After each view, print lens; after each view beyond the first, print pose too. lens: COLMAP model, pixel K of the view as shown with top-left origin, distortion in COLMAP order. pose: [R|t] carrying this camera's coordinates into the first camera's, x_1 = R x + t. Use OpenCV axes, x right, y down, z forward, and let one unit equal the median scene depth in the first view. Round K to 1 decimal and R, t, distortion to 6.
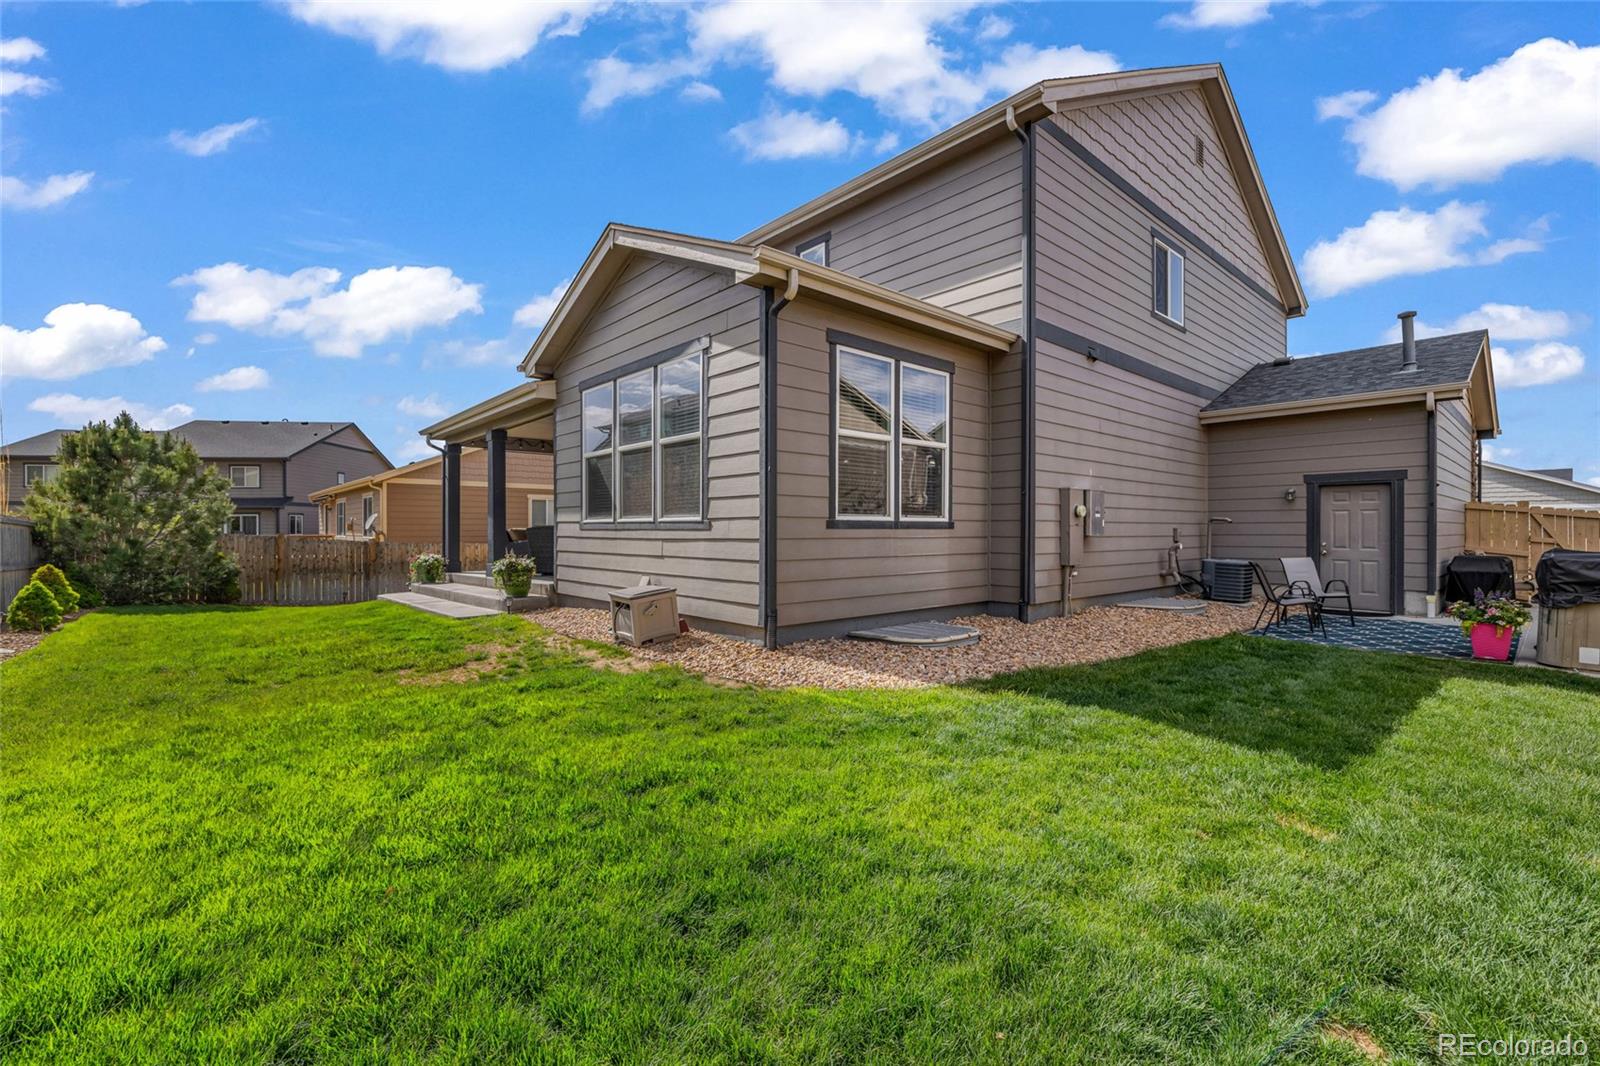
lens RADIAL K [[670.6, 0, 800.0], [0, 670.6, 533.0], [0, 0, 1]] dist [0.002661, 0.000358]
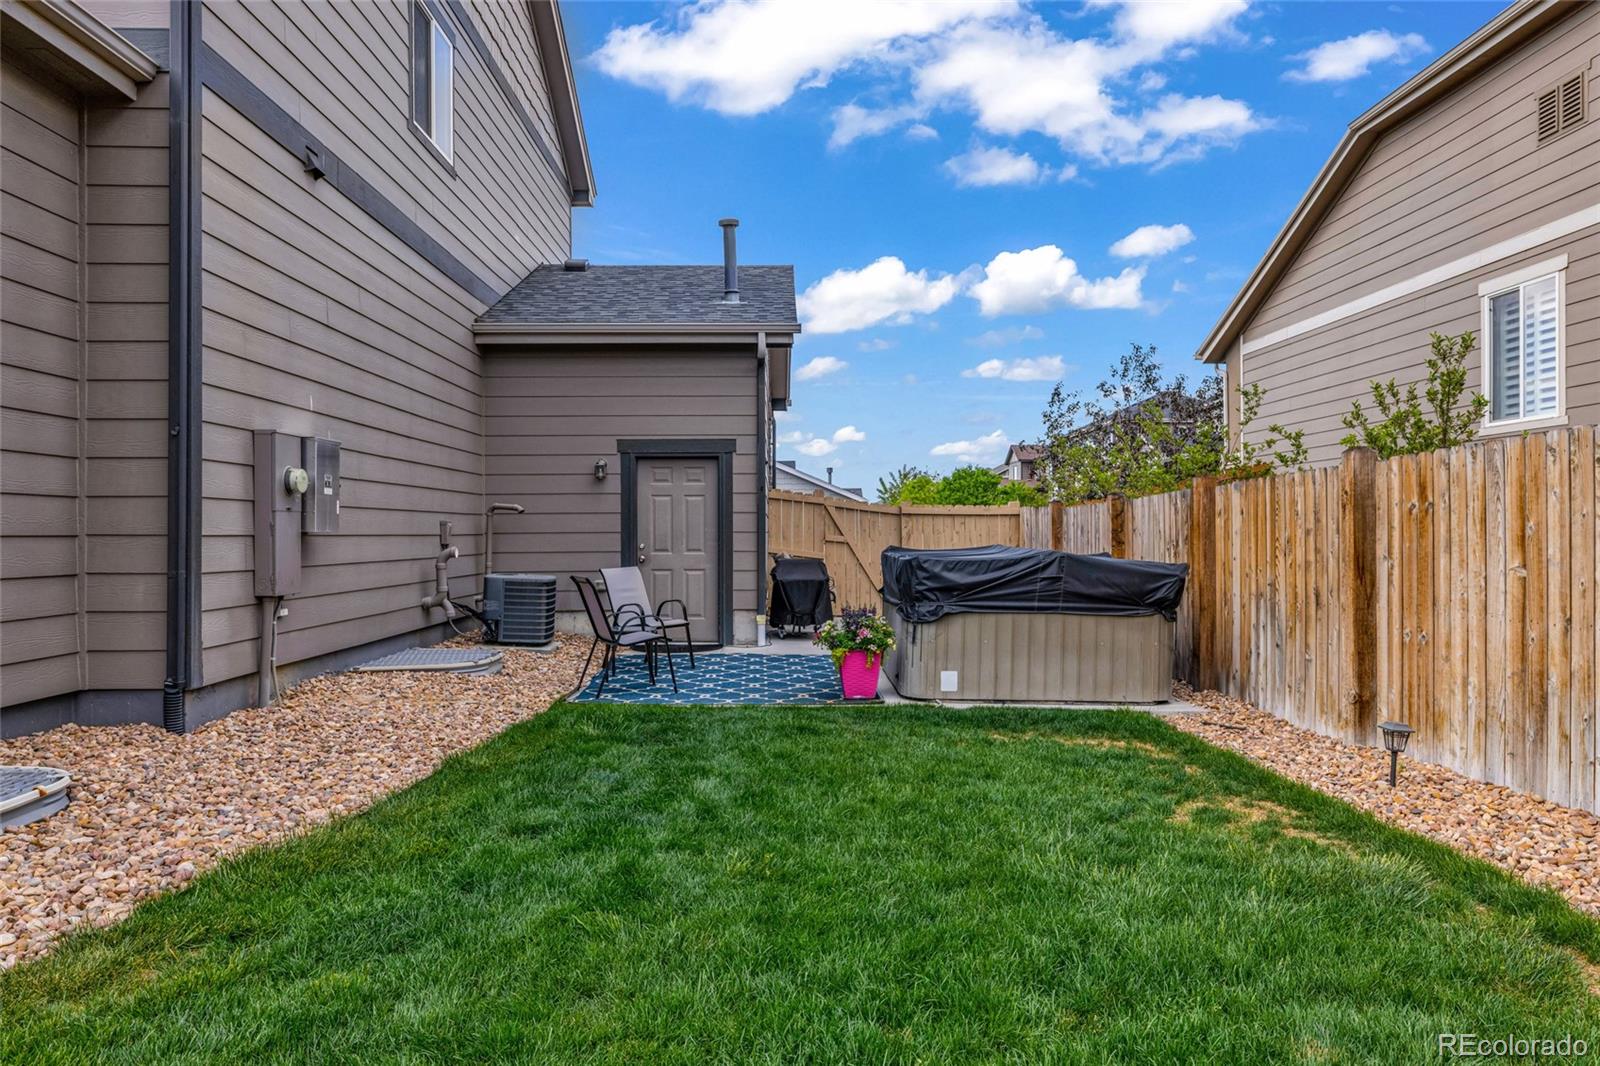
lens RADIAL K [[1152.6, 0, 800.0], [0, 1152.6, 533.0], [0, 0, 1]] dist [-0.023032, 0.009454]
pose [[0.652020, -0.004313, 0.758189, 0.027509], [0.007749, 0.999970, -0.000976, 0.006413], [-0.758162, 0.006511, 0.652034, 0.162023]]
